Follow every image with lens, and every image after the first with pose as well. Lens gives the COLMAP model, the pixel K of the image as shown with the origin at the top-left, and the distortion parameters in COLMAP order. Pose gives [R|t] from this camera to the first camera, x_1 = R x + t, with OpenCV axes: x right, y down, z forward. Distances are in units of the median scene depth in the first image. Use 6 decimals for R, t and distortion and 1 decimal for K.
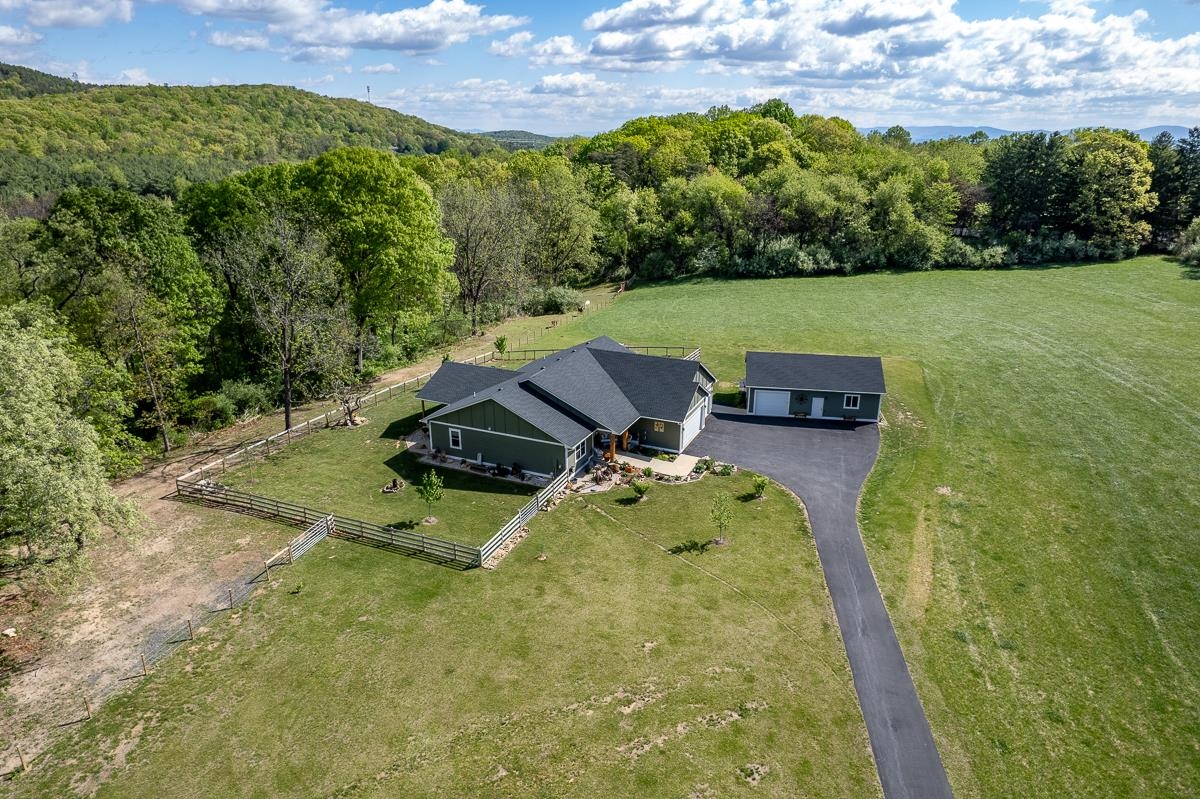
lens RADIAL K [[766.9, 0, 604.1], [0, 766.9, 410.2], [0, 0, 1]] dist [-0.078833, 0.068399]
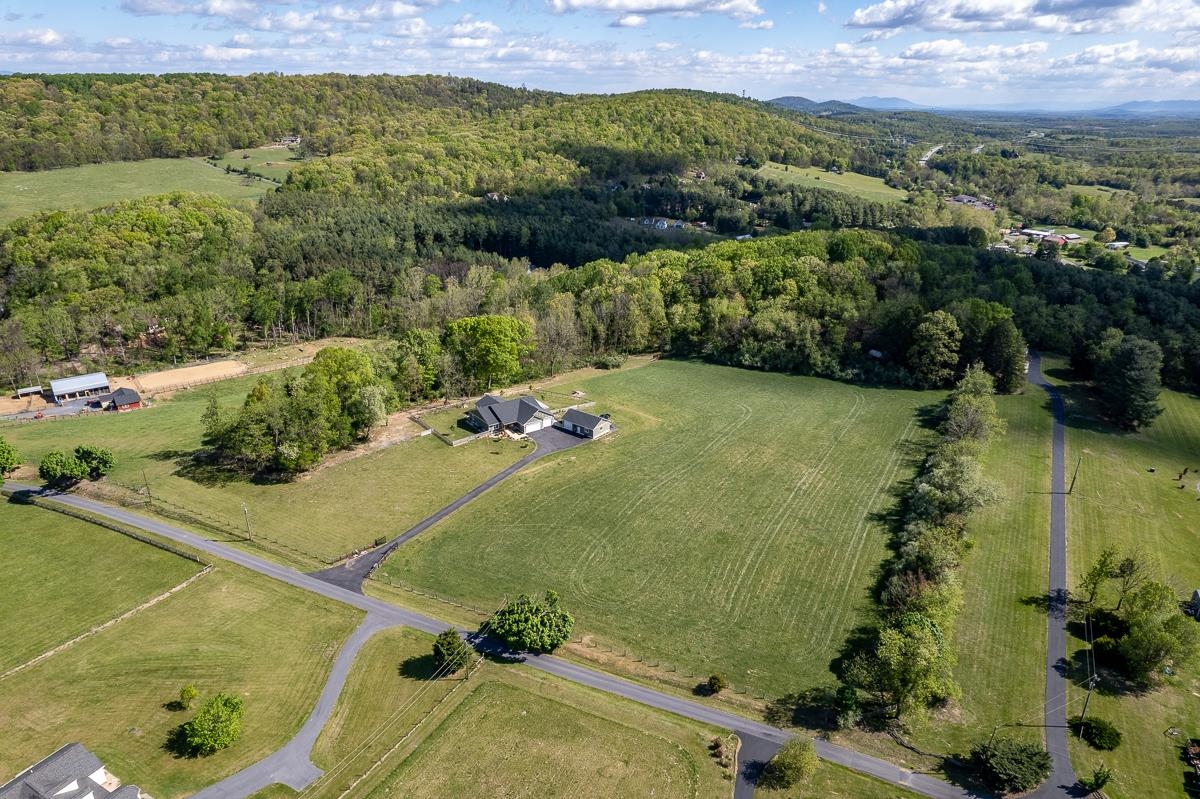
lens RADIAL K [[766.9, 0, 604.1], [0, 766.9, 410.2], [0, 0, 1]] dist [-0.078833, 0.068399]
pose [[0.876389, 0.192732, -0.441358, 0.679374], [-0.174552, 0.981237, 0.081885, -0.140300], [0.448859, 0.005277, 0.893587, -0.701729]]
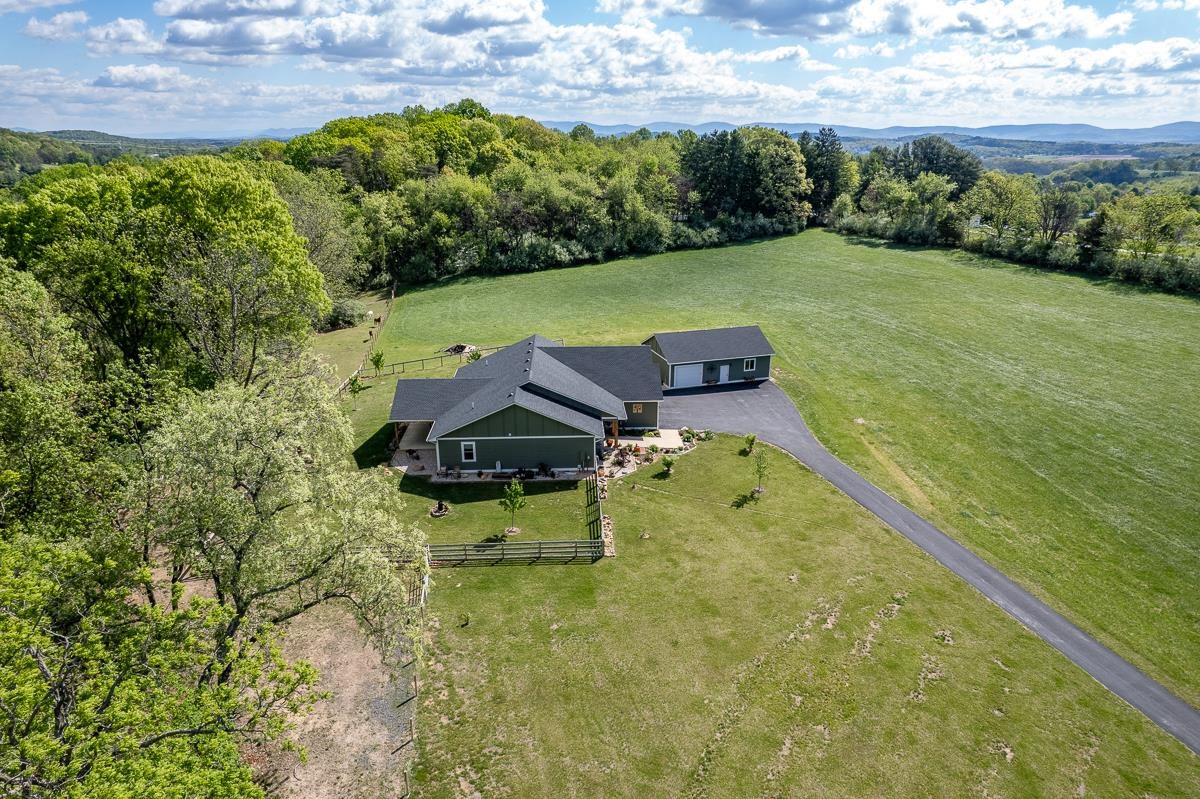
lens RADIAL K [[766.9, 0, 604.1], [0, 766.9, 410.2], [0, 0, 1]] dist [-0.078833, 0.068399]
pose [[0.889807, -0.157641, 0.428244, -0.148035], [0.156171, 0.986967, 0.038819, -0.008701], [-0.428783, 0.032338, 0.902829, 0.011354]]
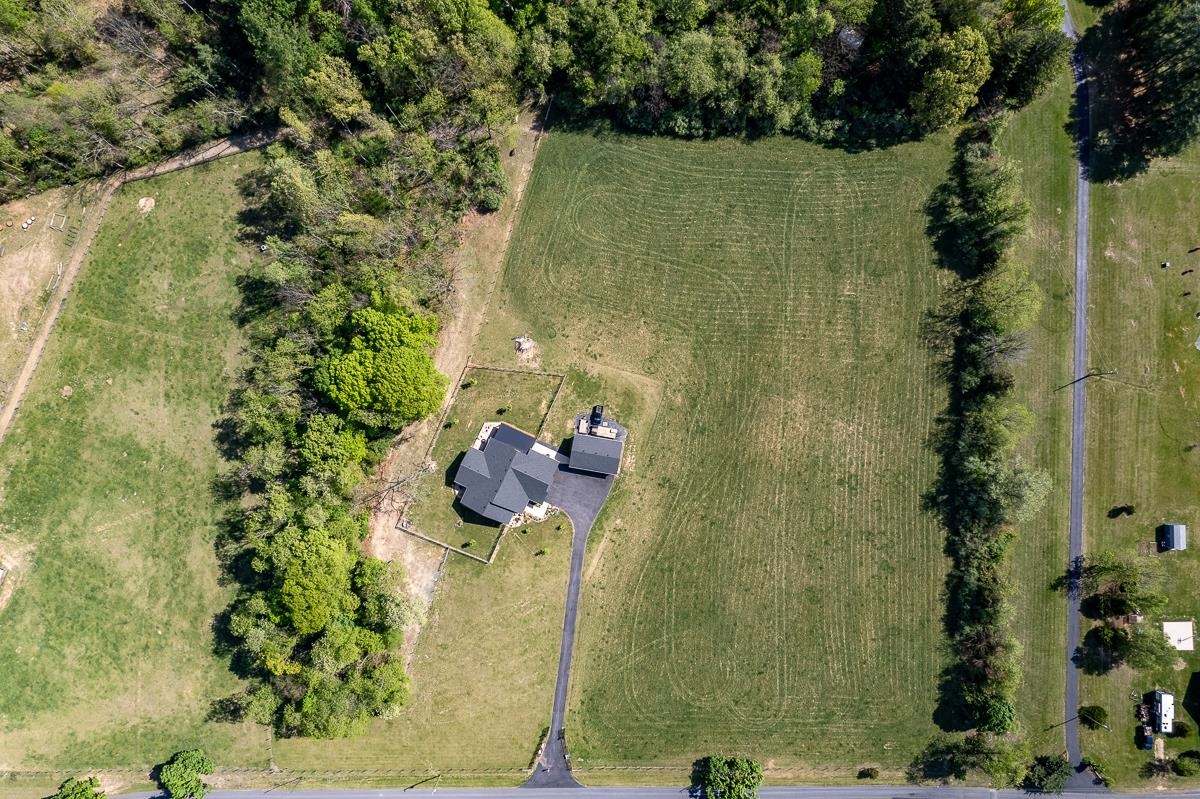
lens RADIAL K [[766.9, 0, 604.1], [0, 766.9, 410.2], [0, 0, 1]] dist [-0.078833, 0.068399]
pose [[0.999872, 0.014337, -0.007065, 0.126014], [0.001693, 0.344542, 0.938769, -1.038917], [0.015893, -0.938662, 0.344473, 0.087400]]
